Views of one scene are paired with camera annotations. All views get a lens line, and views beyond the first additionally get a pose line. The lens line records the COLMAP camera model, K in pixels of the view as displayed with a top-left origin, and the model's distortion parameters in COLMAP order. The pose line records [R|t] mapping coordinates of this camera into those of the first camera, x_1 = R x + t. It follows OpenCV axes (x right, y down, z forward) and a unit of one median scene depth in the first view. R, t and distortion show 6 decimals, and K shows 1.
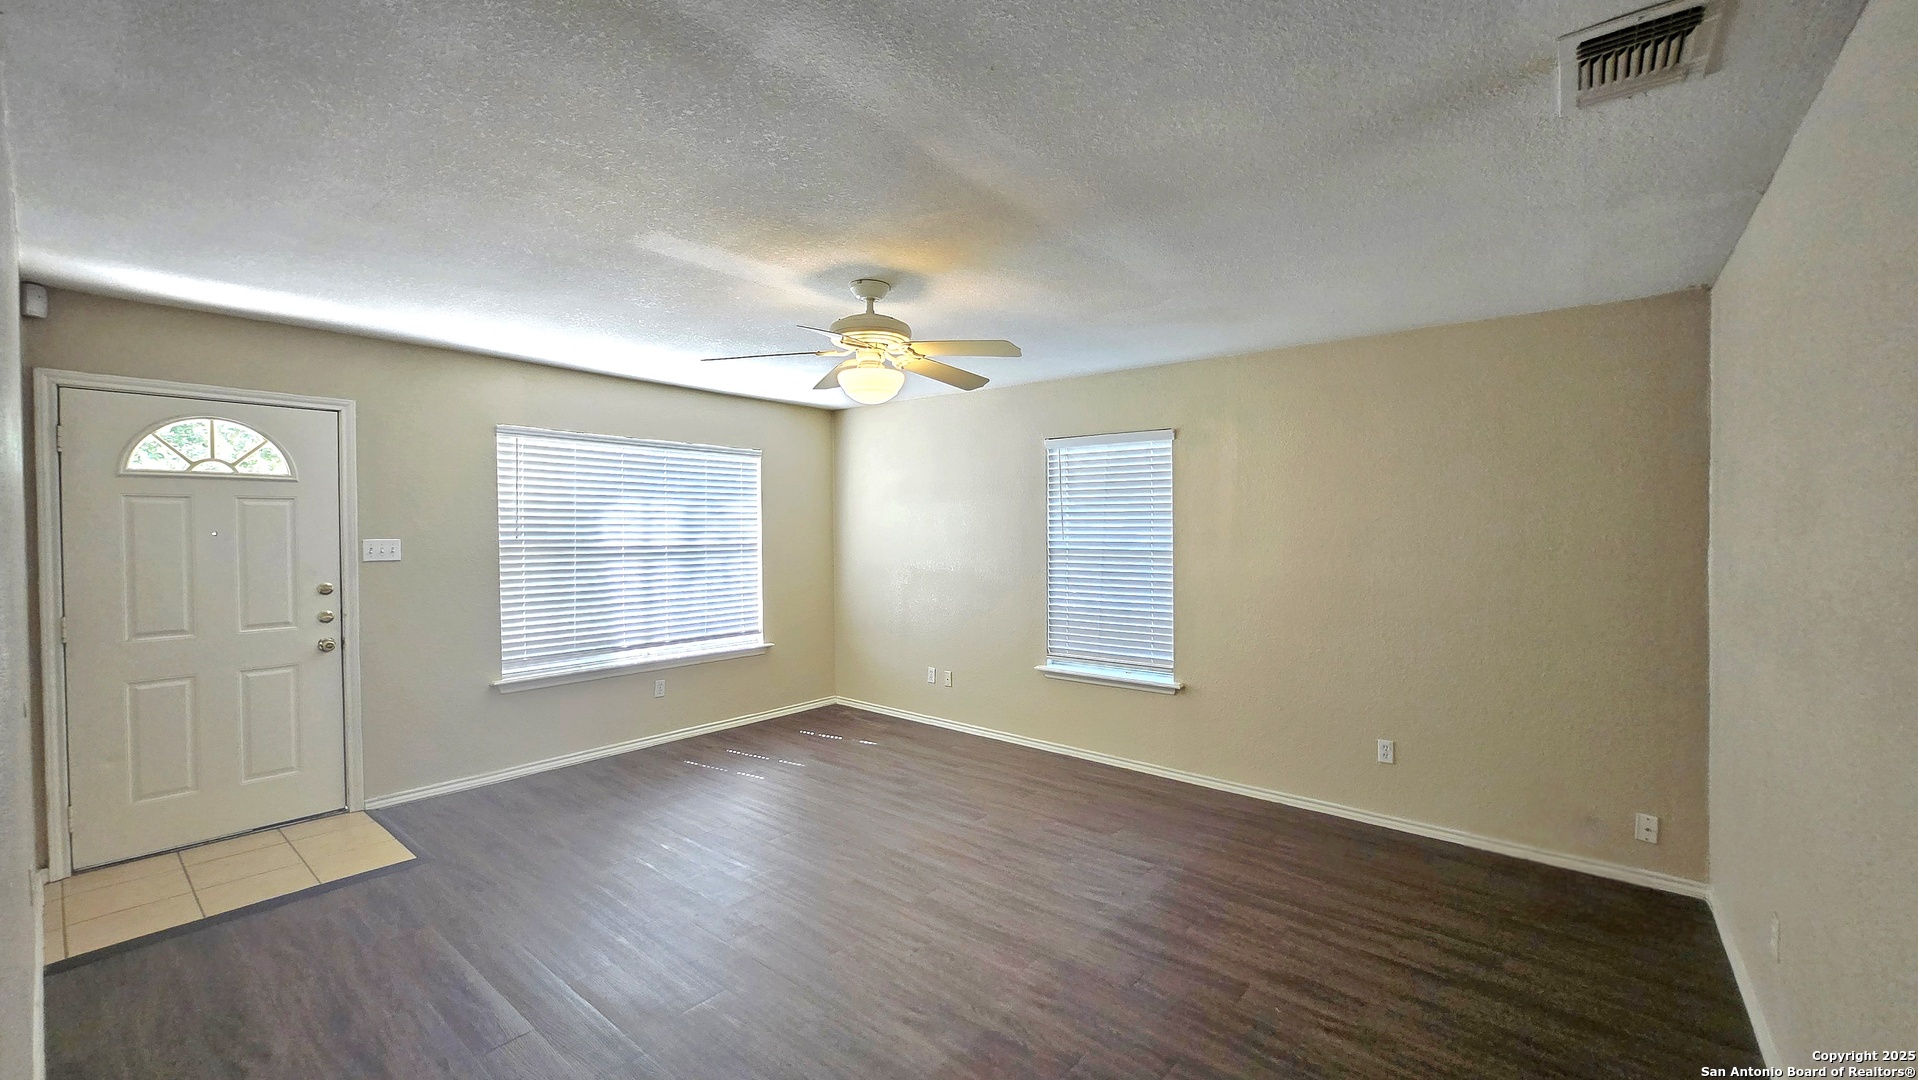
lens RADIAL K [[754.7, 0, 953.6], [0, 754.7, 540.2], [0, 0, 1]] dist [-0.008023, 0.000139]
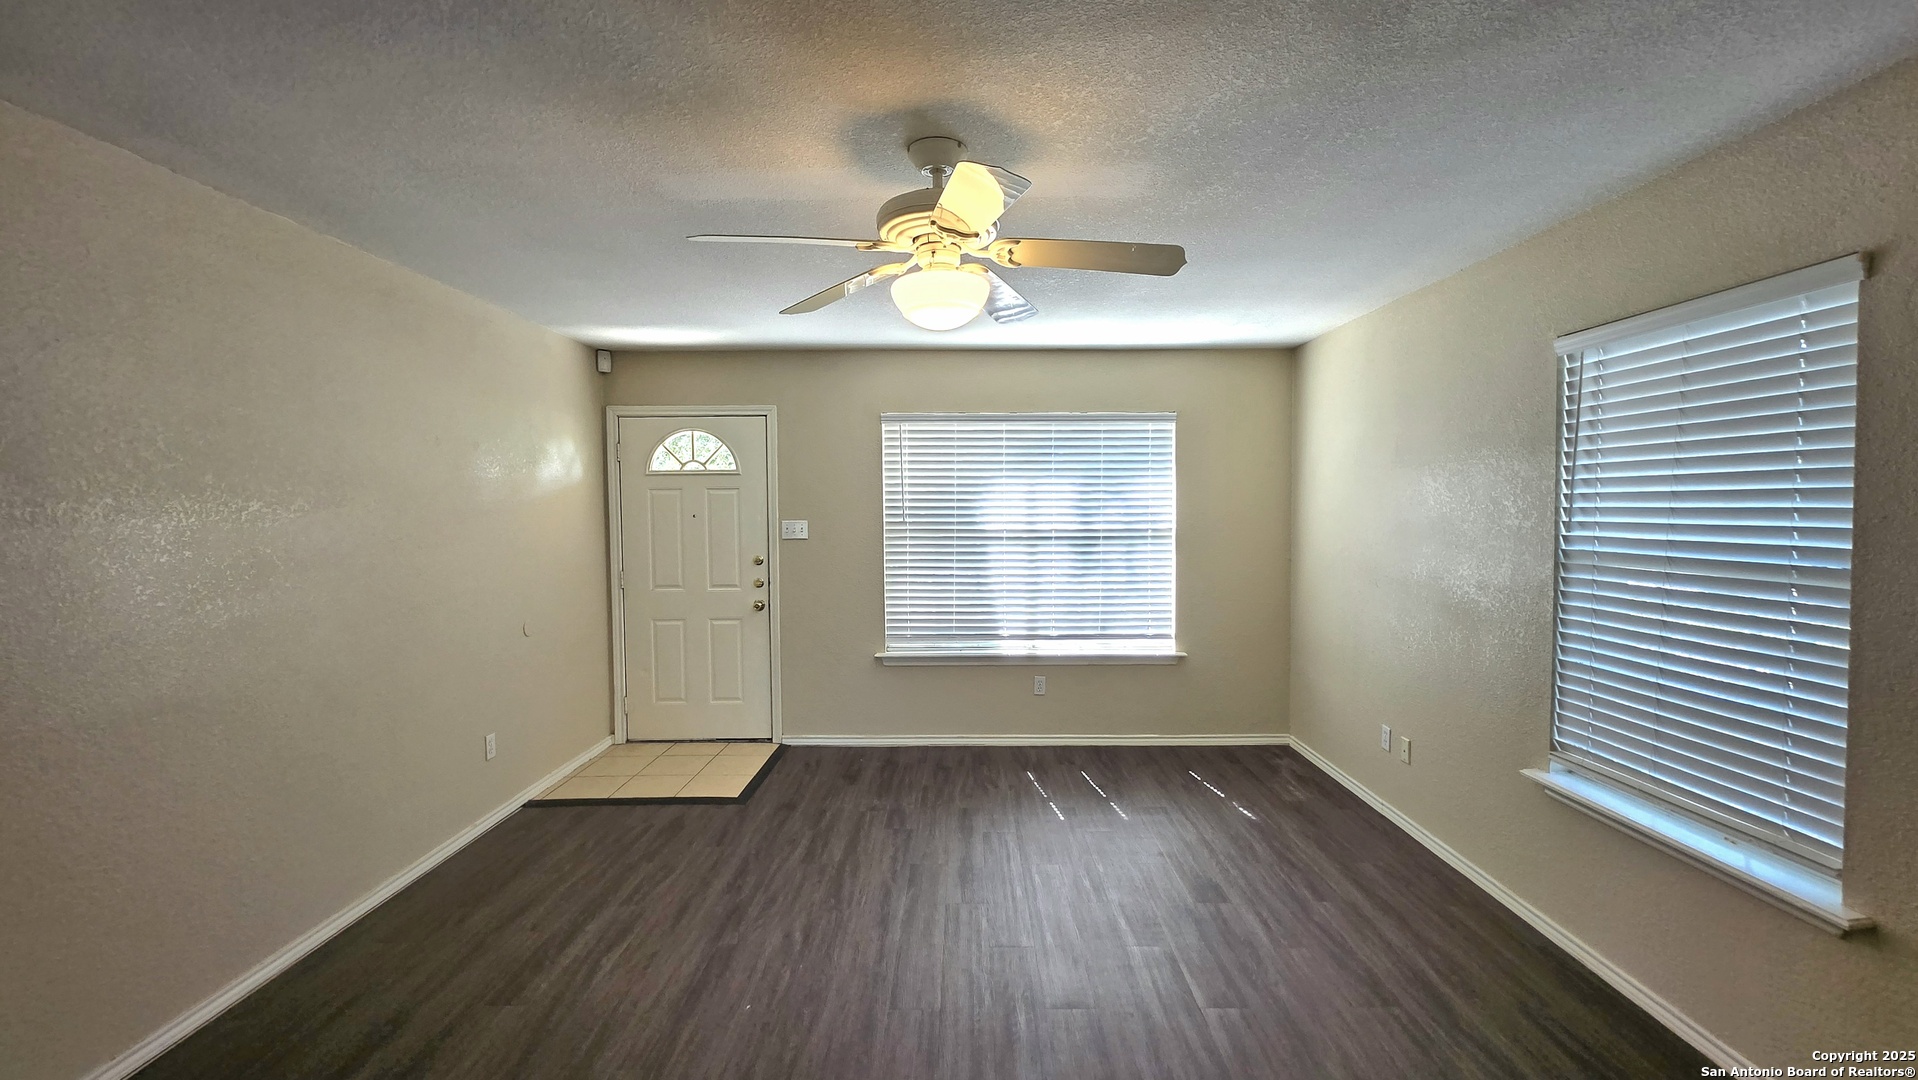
lens RADIAL K [[754.7, 0, 964.9], [0, 754.7, 542.5], [0, 0, 1]] dist [-0.008023, 0.000139]
pose [[0.637878, 0.033204, -0.769421, 0.285270], [-0.008648, 0.999316, 0.035956, -0.010371], [0.770089, -0.016282, 0.637729, 0.392572]]
